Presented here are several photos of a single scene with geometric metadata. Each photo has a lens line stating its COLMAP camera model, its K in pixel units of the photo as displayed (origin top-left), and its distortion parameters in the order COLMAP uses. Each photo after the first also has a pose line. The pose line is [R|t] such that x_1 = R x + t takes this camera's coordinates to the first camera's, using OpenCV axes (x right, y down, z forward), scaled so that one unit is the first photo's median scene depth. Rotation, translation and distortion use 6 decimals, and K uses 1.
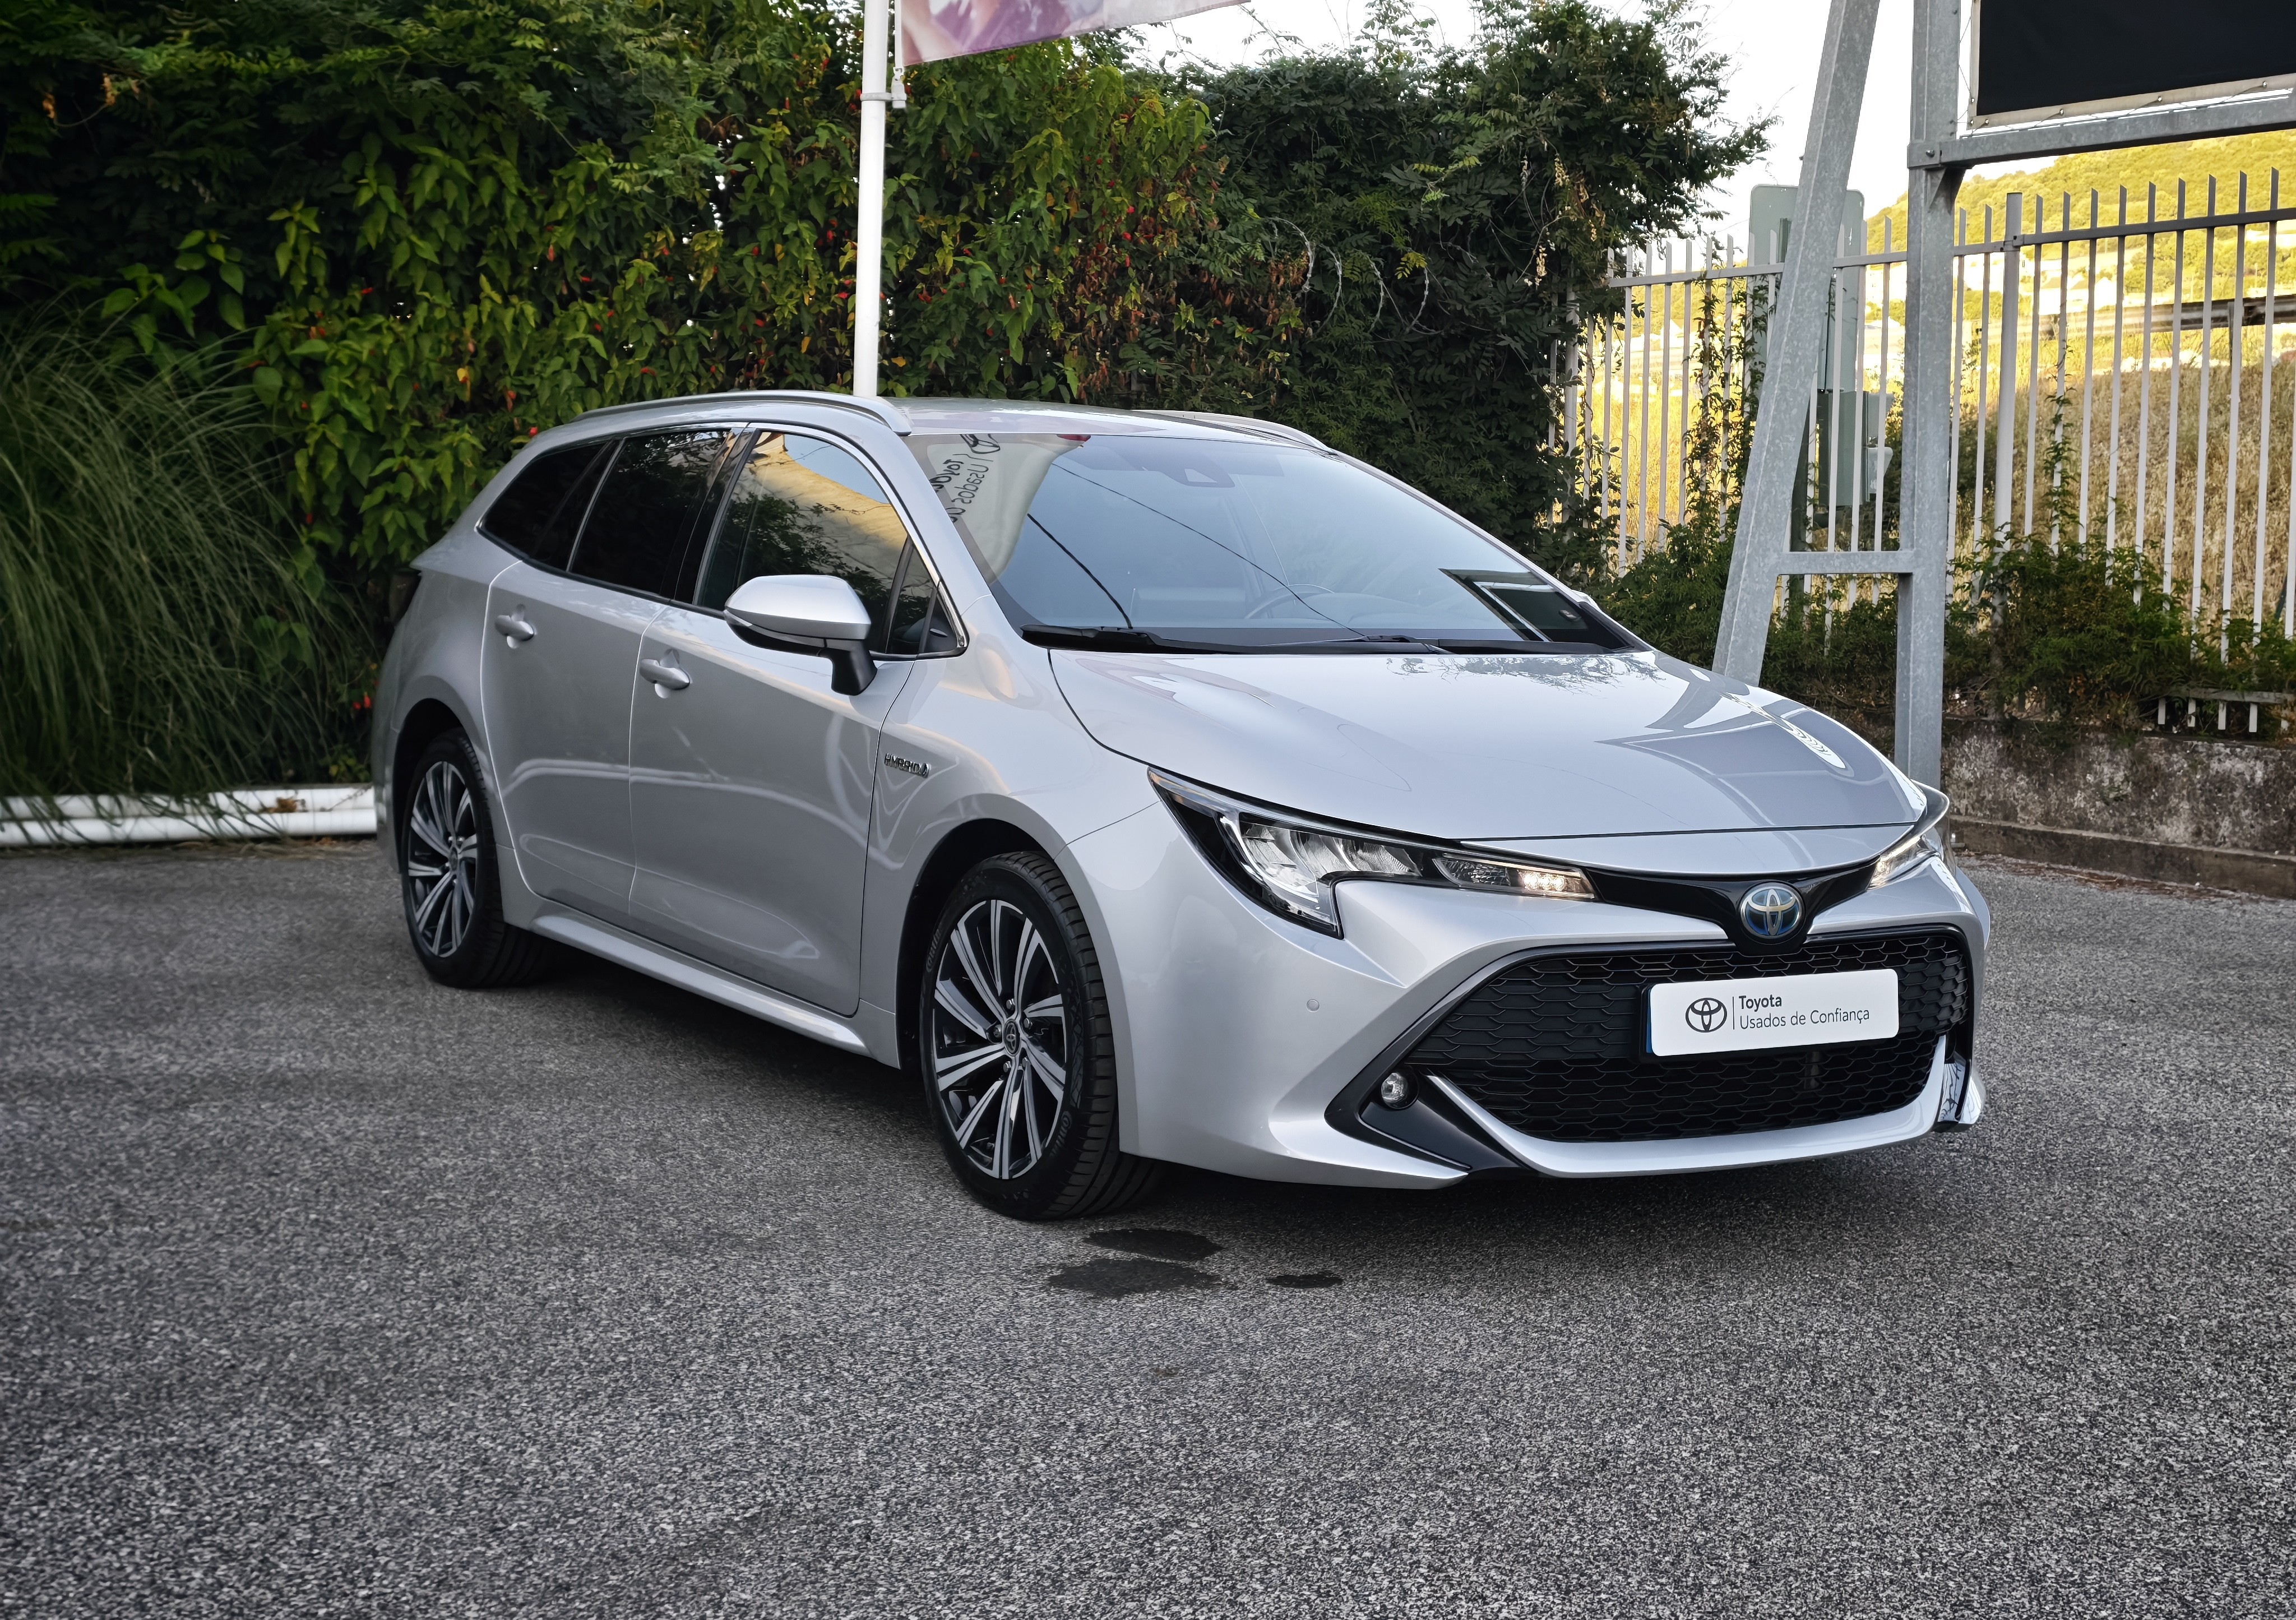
lens RADIAL K [[3099.4, 0, 1148.0], [0, 3099.4, 810.0], [0, 0, 1]] dist [0.174330, -0.582842]
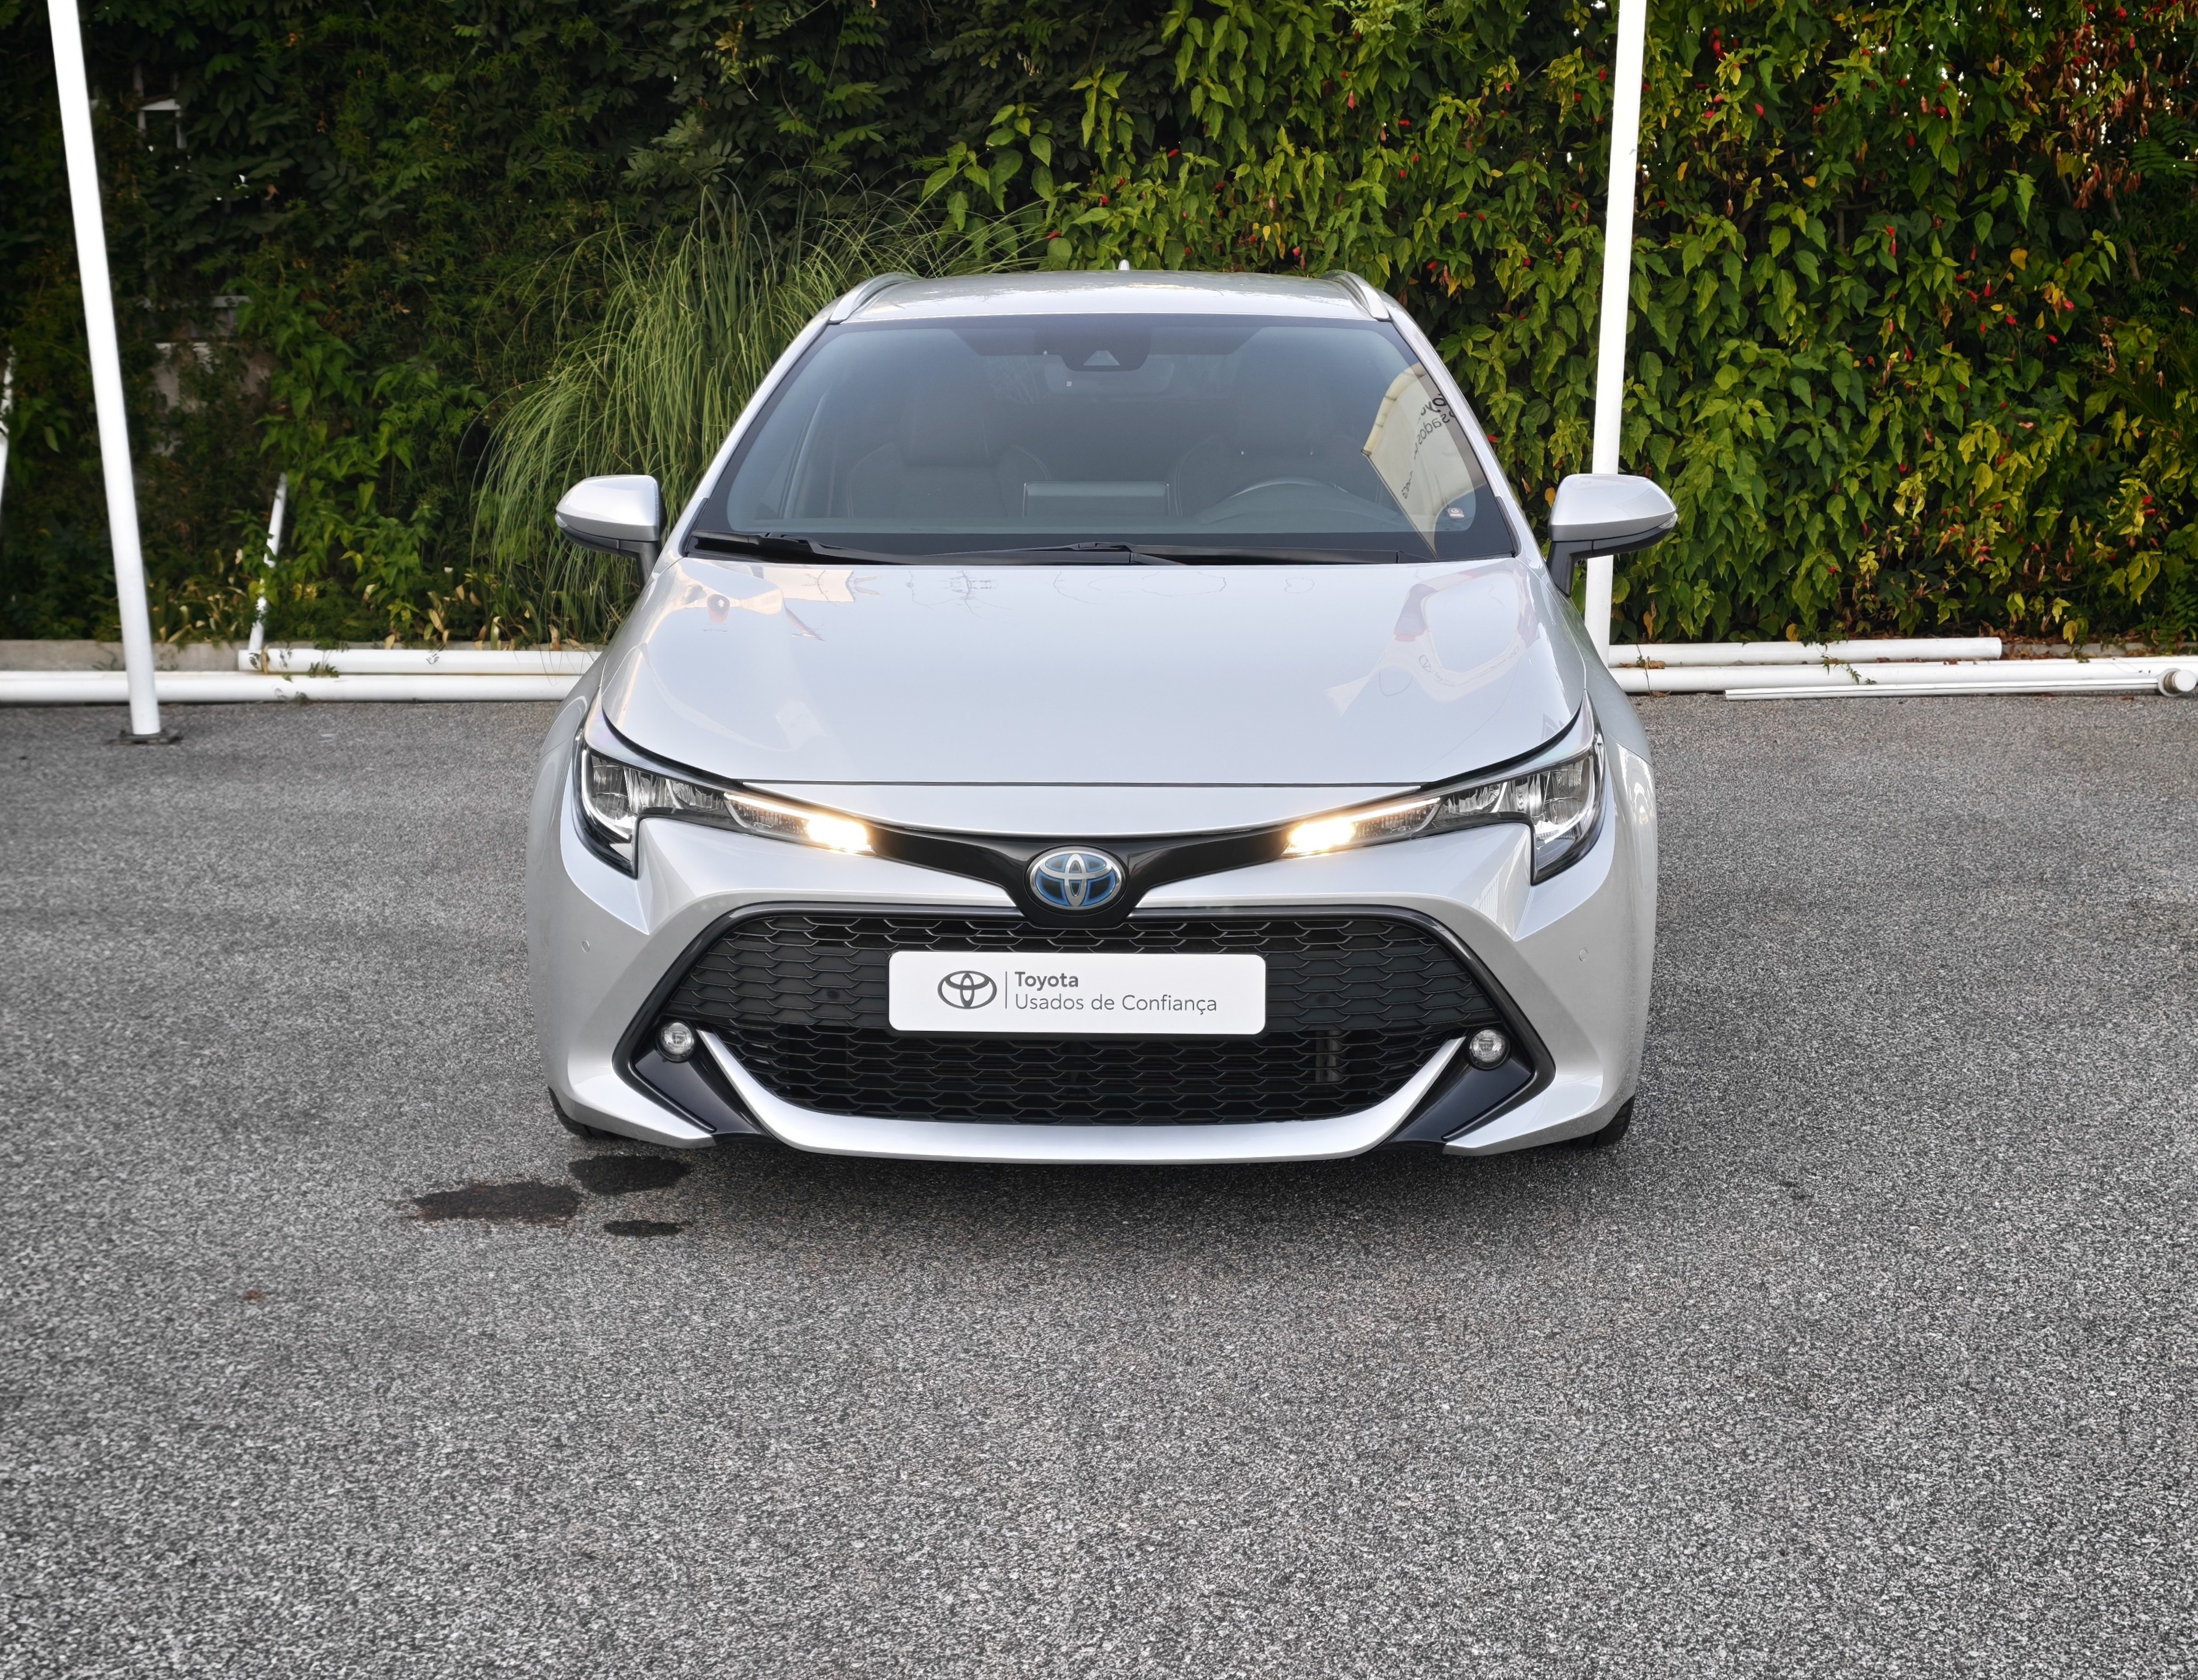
lens RADIAL K [[3231.0, 0, 1059.1], [0, 3231.0, 848.3], [0, 0, 1]] dist [0.236512, -0.783032]
pose [[0.822096, 0.063705, -0.565774, 0.354631], [-0.026801, 0.996949, 0.073310, -0.021403], [0.568718, -0.045105, 0.821295, 0.123591]]
